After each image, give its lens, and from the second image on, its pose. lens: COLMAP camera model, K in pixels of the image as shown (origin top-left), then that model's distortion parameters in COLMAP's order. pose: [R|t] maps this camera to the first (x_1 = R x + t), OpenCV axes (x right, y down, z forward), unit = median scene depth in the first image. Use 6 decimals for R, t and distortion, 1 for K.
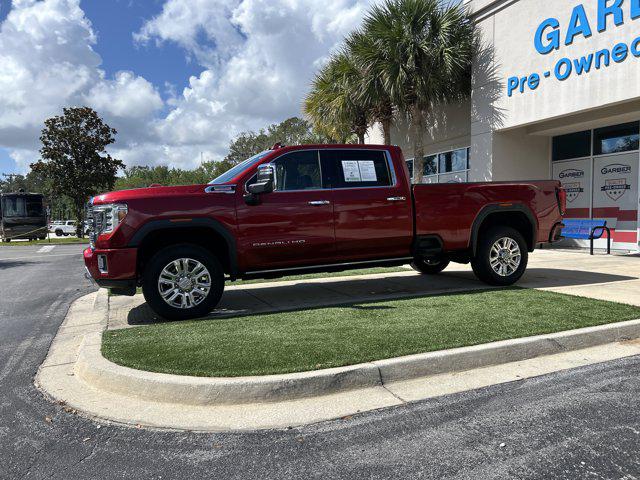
lens RADIAL K [[481.3, 0, 322.3], [0, 481.3, 242.8], [0, 0, 1]] dist [0.053426, -0.056860]
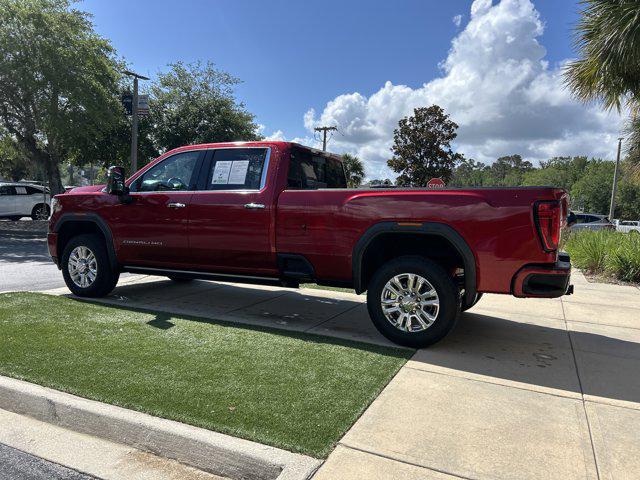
lens RADIAL K [[478.3, 0, 322.0], [0, 478.3, 250.3], [0, 0, 1]] dist [0.019053, -0.011518]
pose [[0.679704, 0.117236, -0.724057, 0.483683], [-0.092724, 0.992958, 0.073730, -0.050122], [0.727602, 0.017023, 0.685788, 0.298966]]
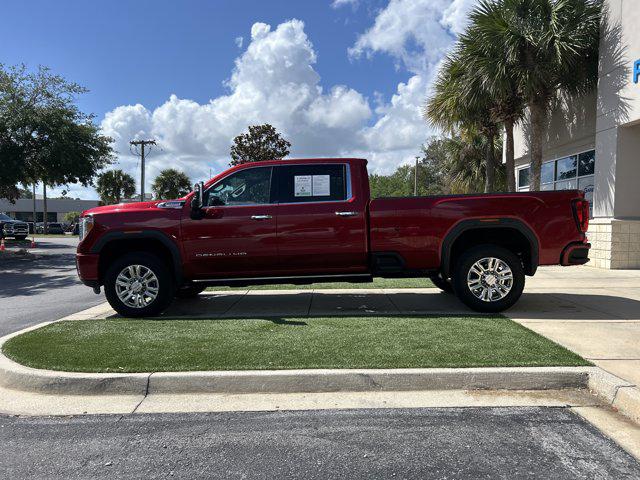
lens RADIAL K [[481.3, 0, 322.3], [0, 481.3, 242.8], [0, 0, 1]] dist [0.053426, -0.056860]
pose [[0.917773, 0.031105, -0.395886, 0.284432], [-0.034045, 0.999420, -0.000399, -0.017447], [0.395644, 0.013844, 0.918299, 0.051182]]
